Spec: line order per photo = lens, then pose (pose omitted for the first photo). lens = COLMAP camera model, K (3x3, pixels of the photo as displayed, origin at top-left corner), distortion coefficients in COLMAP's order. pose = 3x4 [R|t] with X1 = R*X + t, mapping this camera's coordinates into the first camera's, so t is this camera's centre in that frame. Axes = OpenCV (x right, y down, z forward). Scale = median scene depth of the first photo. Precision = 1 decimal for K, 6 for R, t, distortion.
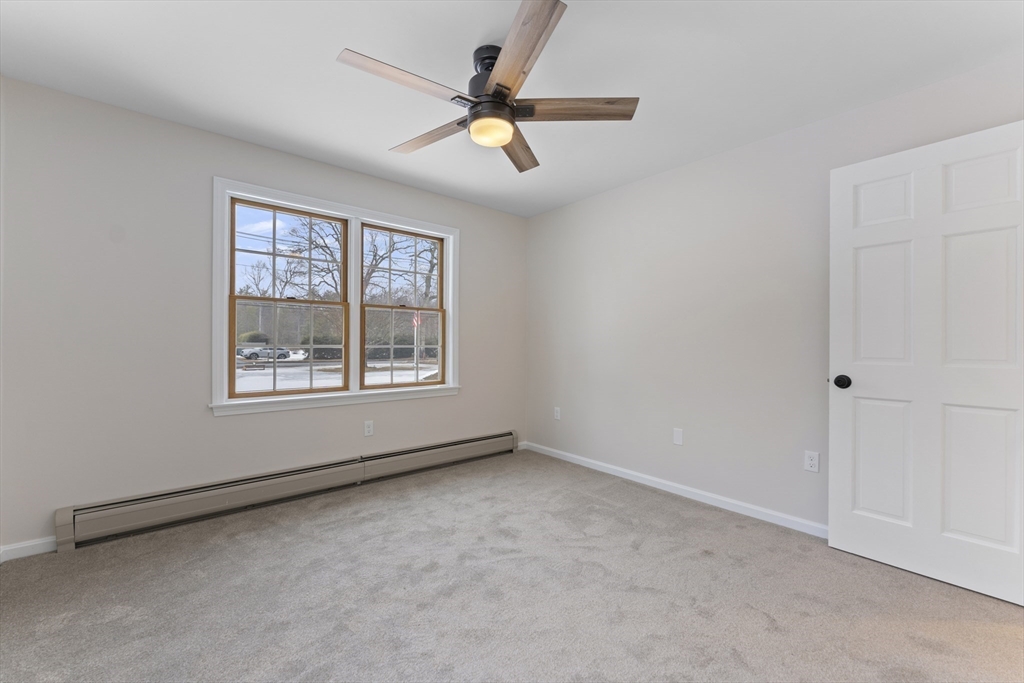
lens RADIAL K [[411.0, 0, 512.0], [0, 411.0, 341.5], [0, 0, 1]] dist [-0.001576, 0.000346]
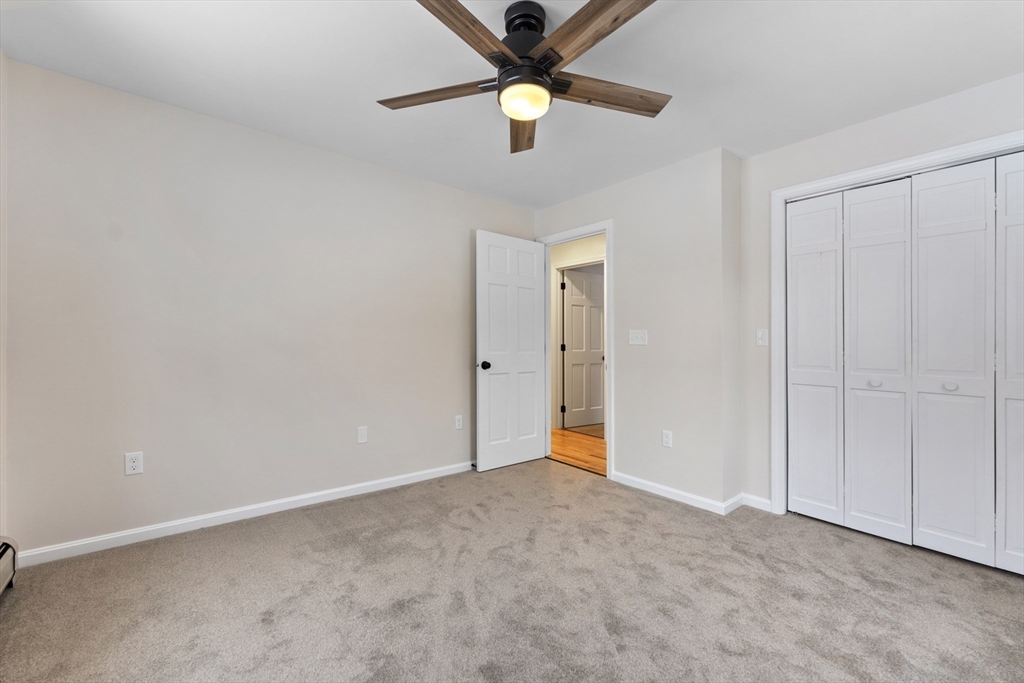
lens RADIAL K [[415.1, 0, 507.6], [0, 415.1, 335.8], [0, 0, 1]] dist [0.000584, 0.000005]
pose [[0.018406, 0.009985, 0.999781, -0.621527], [-0.018596, 0.999781, -0.009643, -0.002854], [-0.999658, -0.018415, 0.018587, 0.675856]]
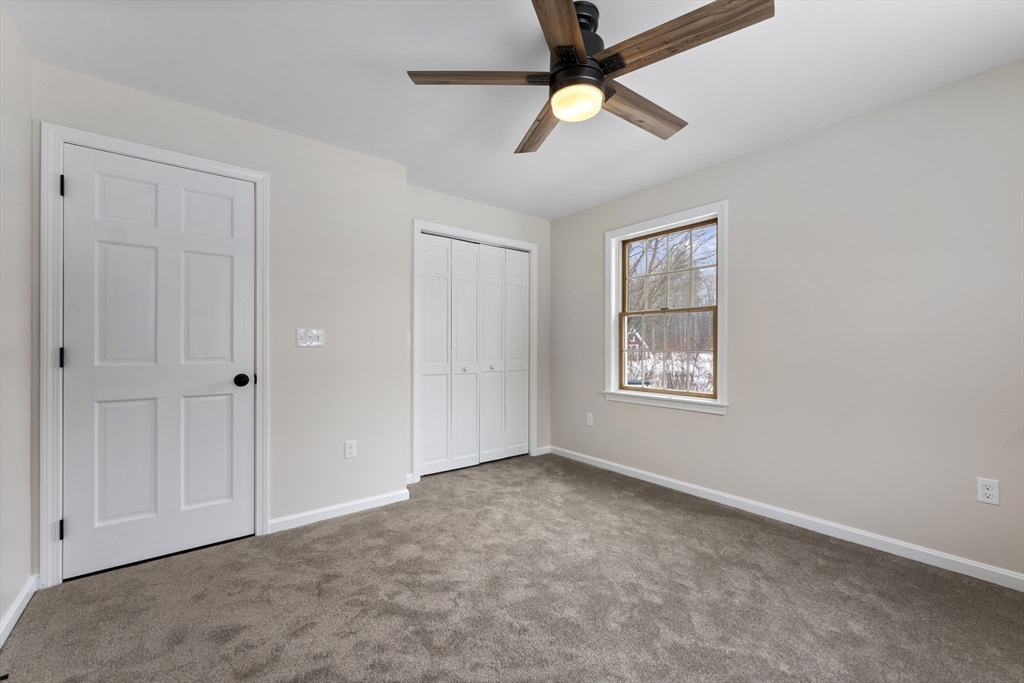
lens RADIAL K [[416.1, 0, 513.9], [0, 416.1, 327.2], [0, 0, 1]] dist [-0.000042, -0.000011]
pose [[-0.999557, -0.006275, 0.029102, 0.032801], [-0.007739, 0.998696, -0.050469, 0.005400], [-0.028747, -0.050672, -0.998302, 1.245708]]
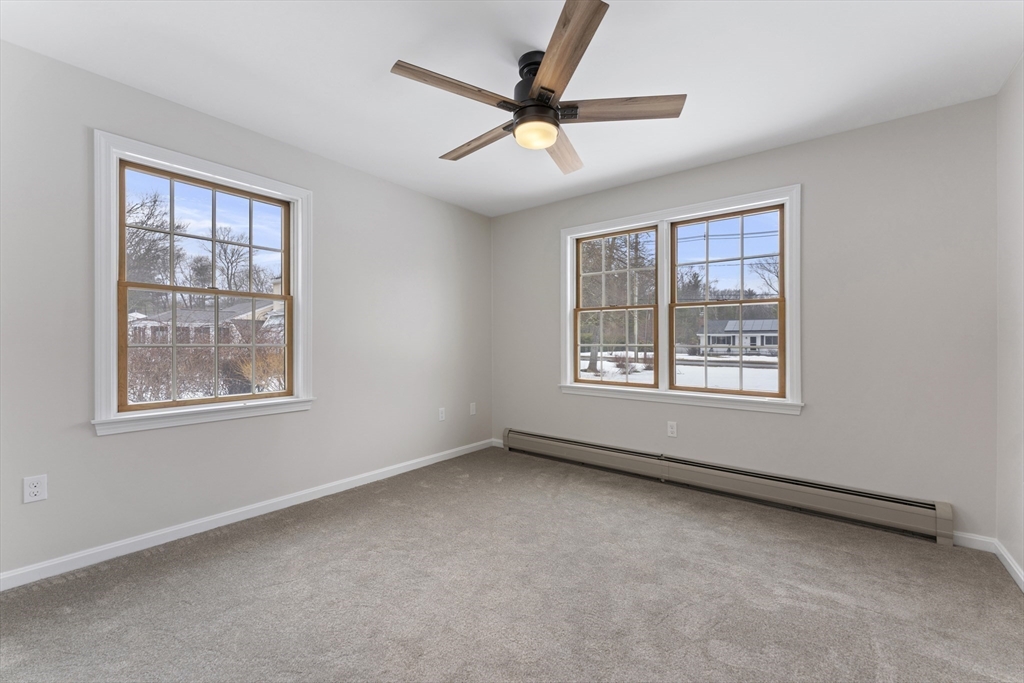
lens RADIAL K [[414.8, 0, 511.3], [0, 414.8, 340.7], [0, 0, 1]] dist [0.001657, -0.000227]
pose [[0.194532, -0.004991, -0.980883, 0.629775], [0.002785, 0.999986, -0.004536, 0.001678], [0.980892, -0.001849, 0.194543, 0.481893]]
